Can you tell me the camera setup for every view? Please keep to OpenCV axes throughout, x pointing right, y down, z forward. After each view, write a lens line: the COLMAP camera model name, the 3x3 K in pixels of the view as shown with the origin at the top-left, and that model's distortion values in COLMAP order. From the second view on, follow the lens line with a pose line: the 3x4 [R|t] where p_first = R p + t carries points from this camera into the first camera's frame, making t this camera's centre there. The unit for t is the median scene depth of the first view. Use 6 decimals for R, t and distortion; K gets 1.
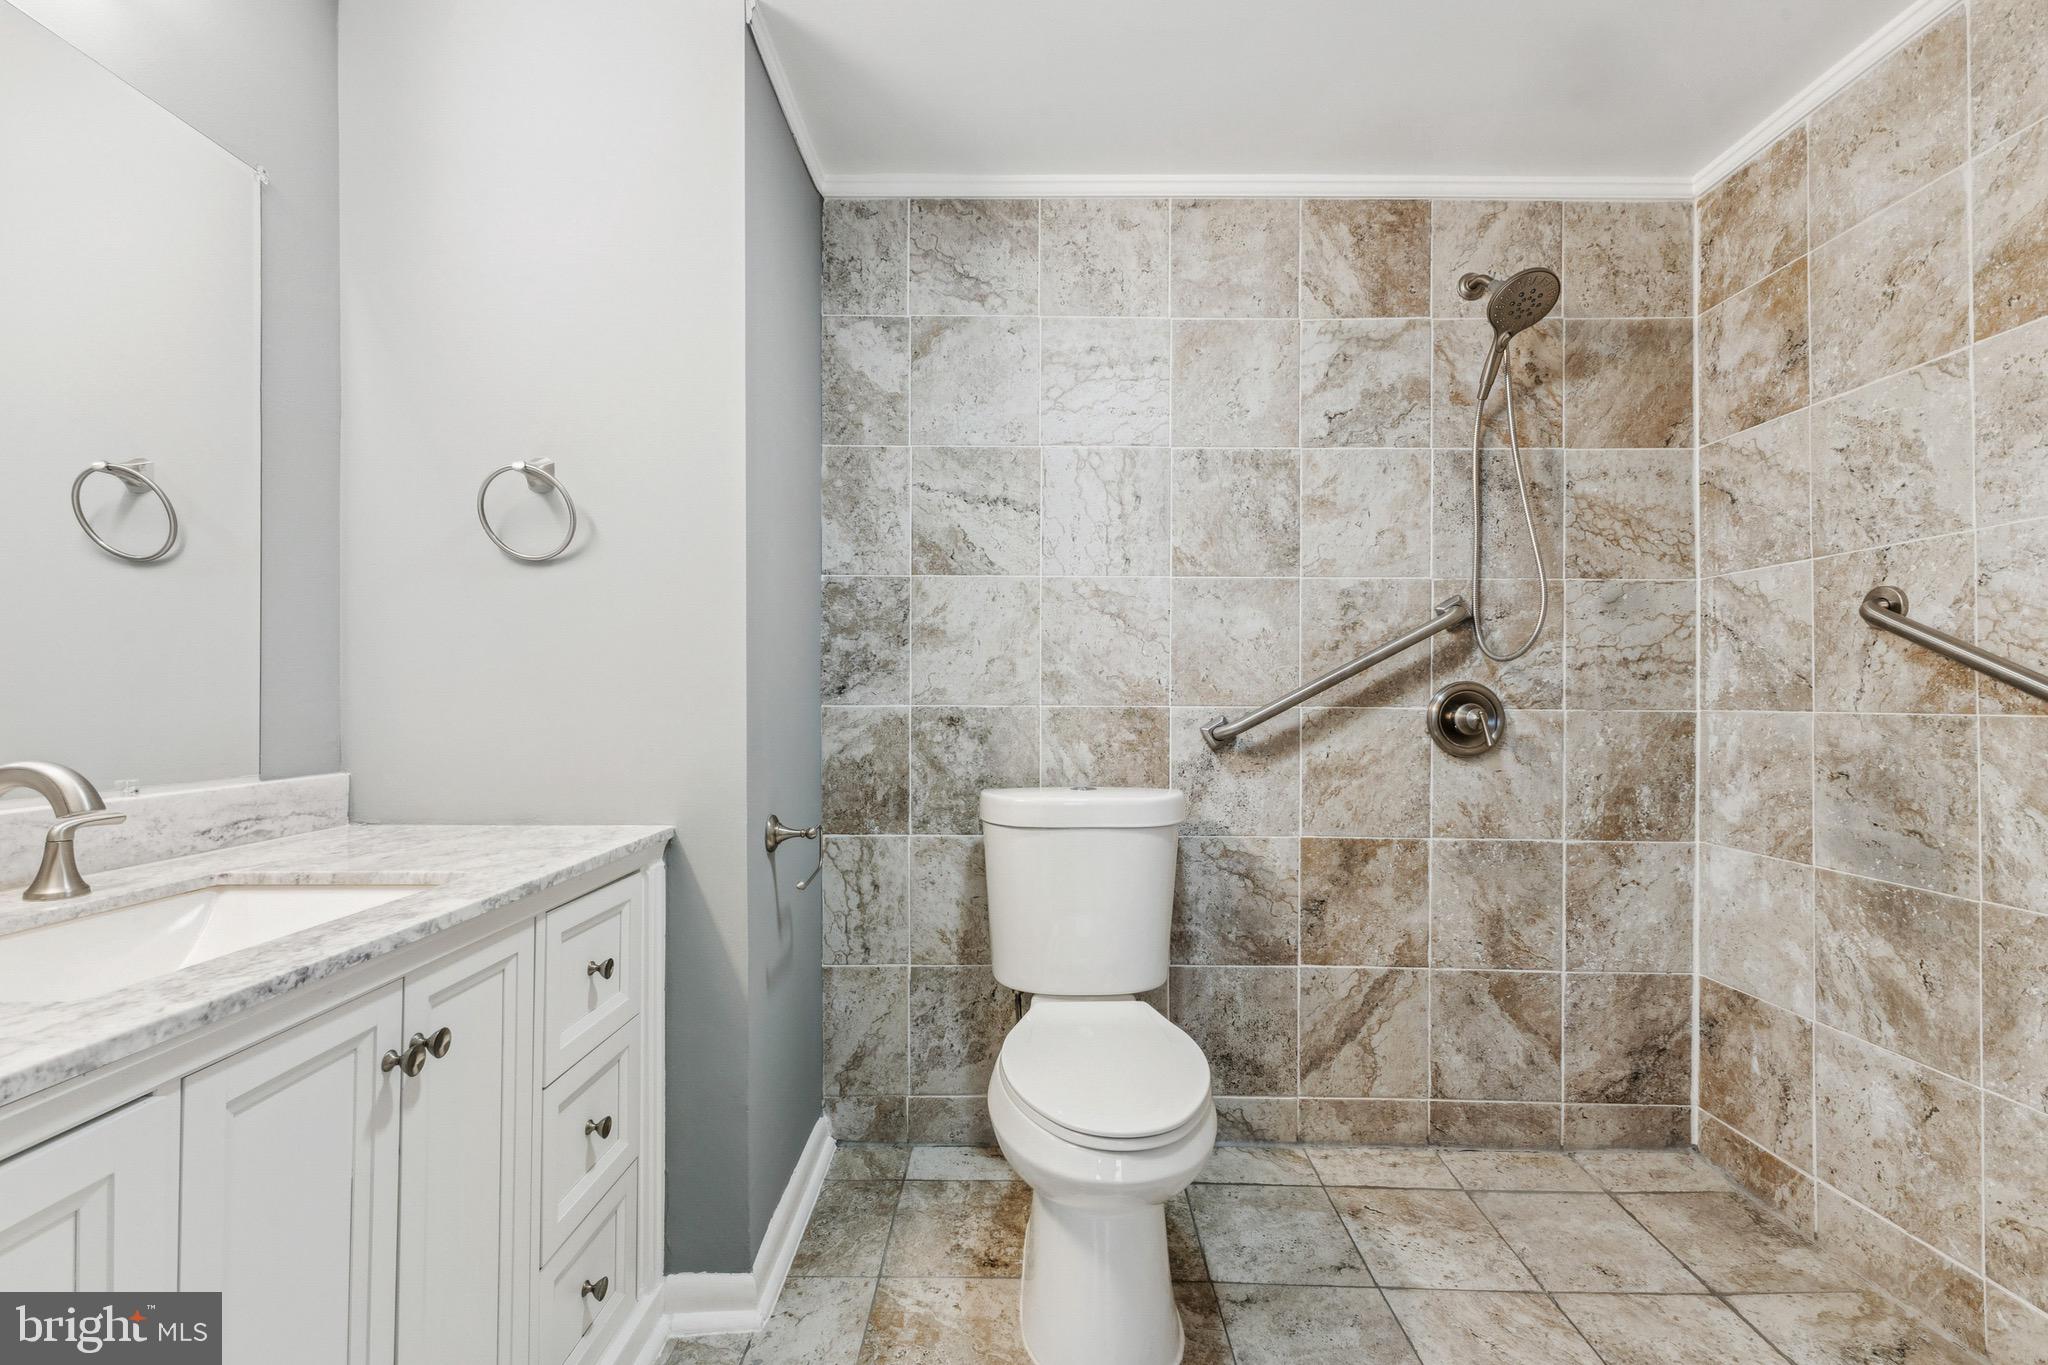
lens RADIAL K [[892.4, 0, 1021.2], [0, 892.4, 690.6], [0, 0, 1]] dist [0.013019, -0.004448]
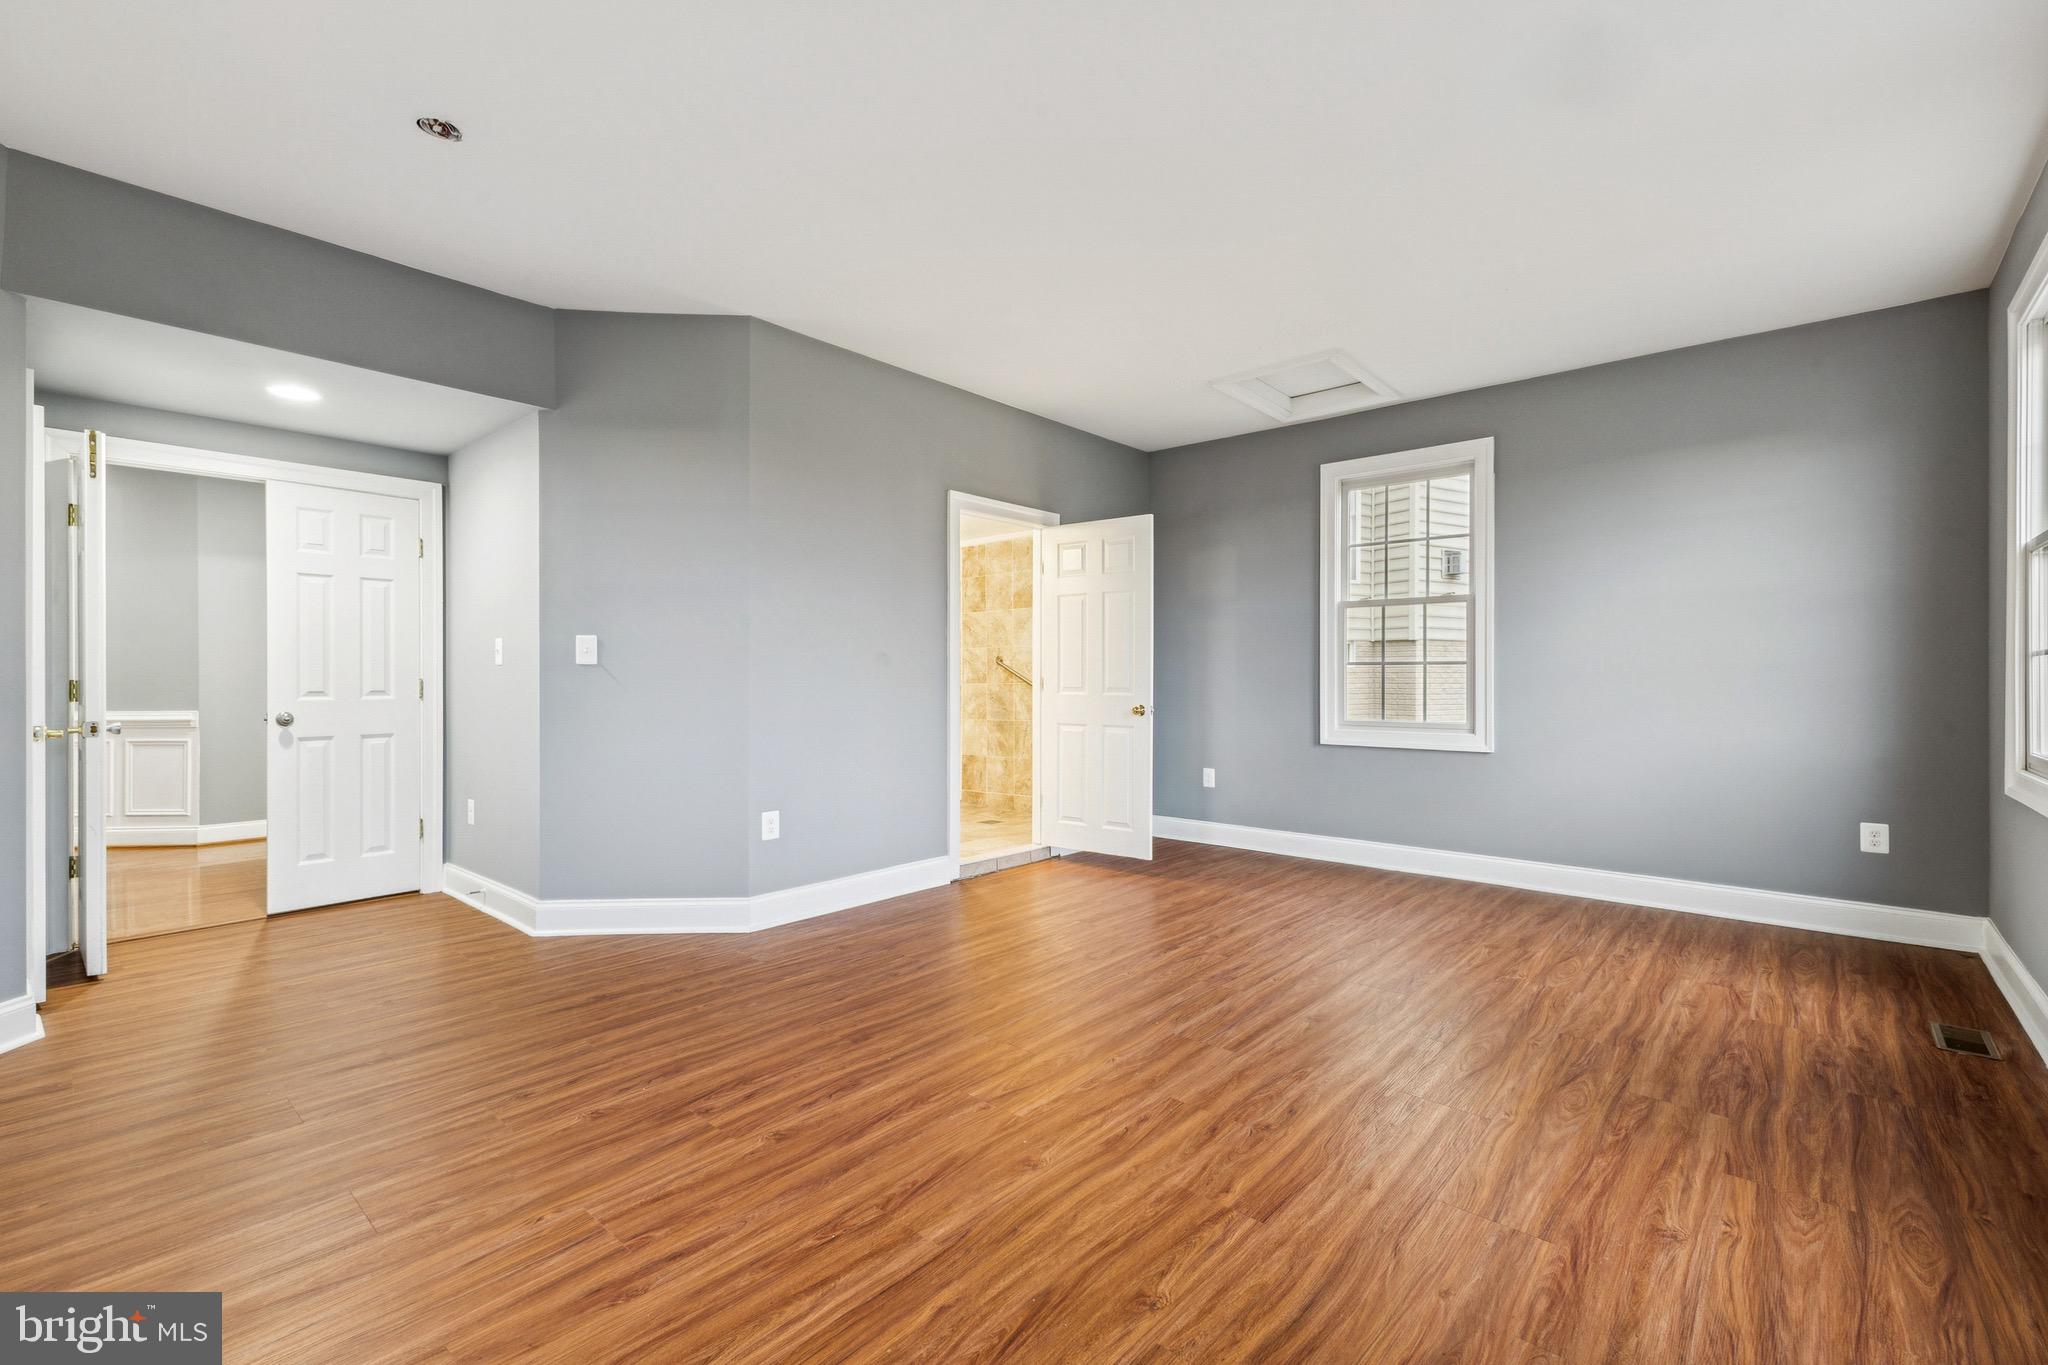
lens RADIAL K [[892.4, 0, 1024.5], [0, 892.4, 691.2], [0, 0, 1]] dist [0.013019, -0.004448]
pose [[0.654281, -0.006395, 0.756224, -1.844079], [-0.002331, 0.999942, 0.010472, 0.013059], [-0.756248, -0.008614, 0.654229, -1.594492]]
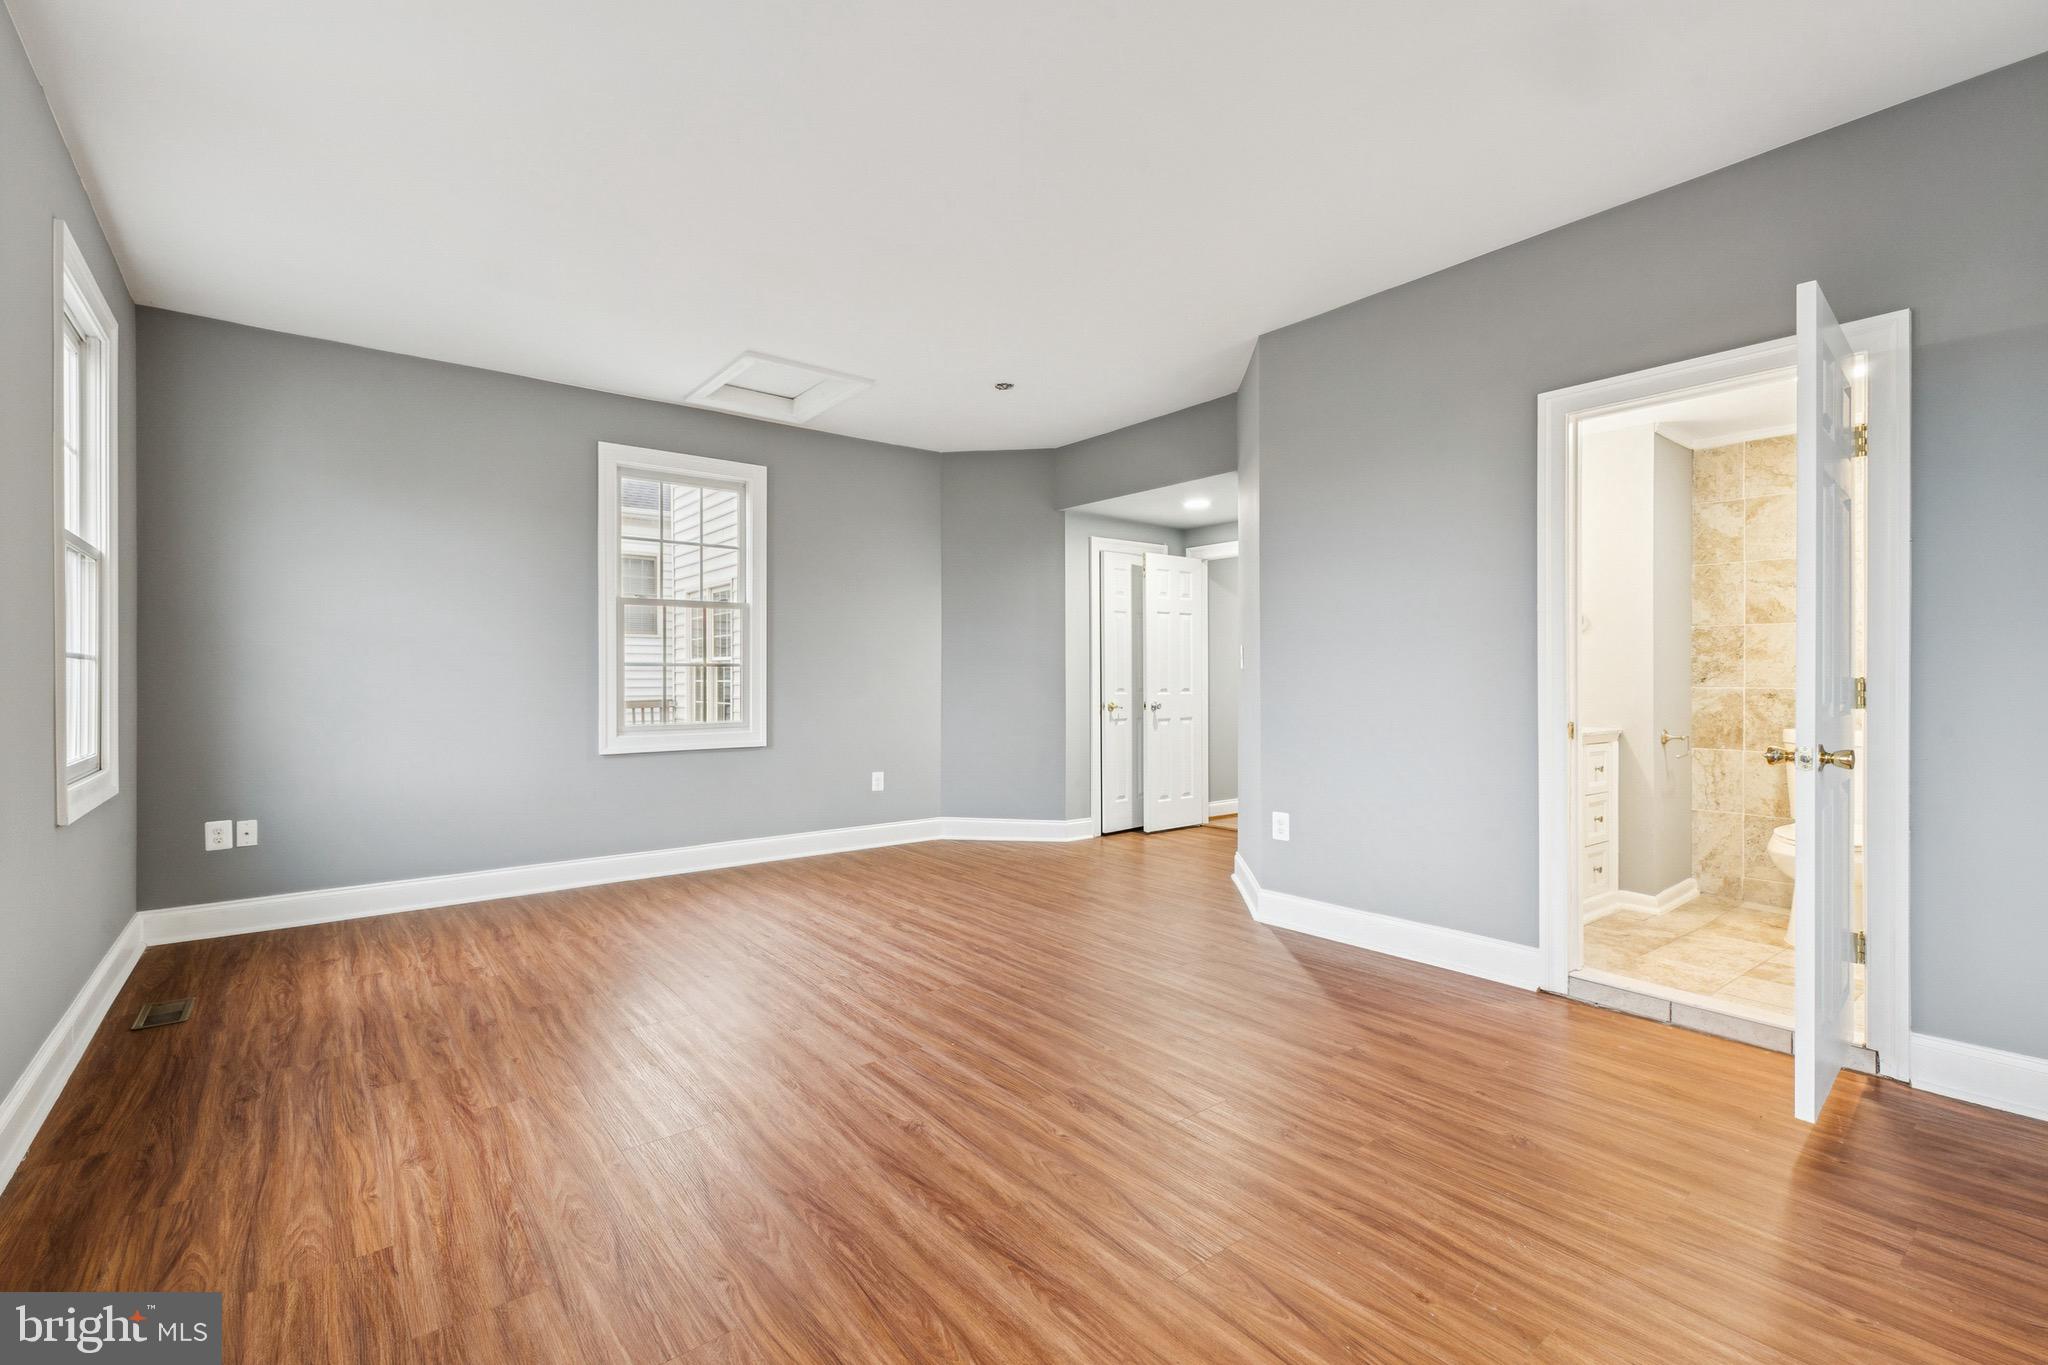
lens RADIAL K [[892.4, 0, 1016.3], [0, 892.4, 679.4], [0, 0, 1]] dist [0.013019, -0.004448]
pose [[0.624007, 0.001635, -0.781417, 0.447068], [-0.001432, 0.999999, 0.000950, -0.002082], [0.781417, 0.000526, 0.624009, -1.604975]]
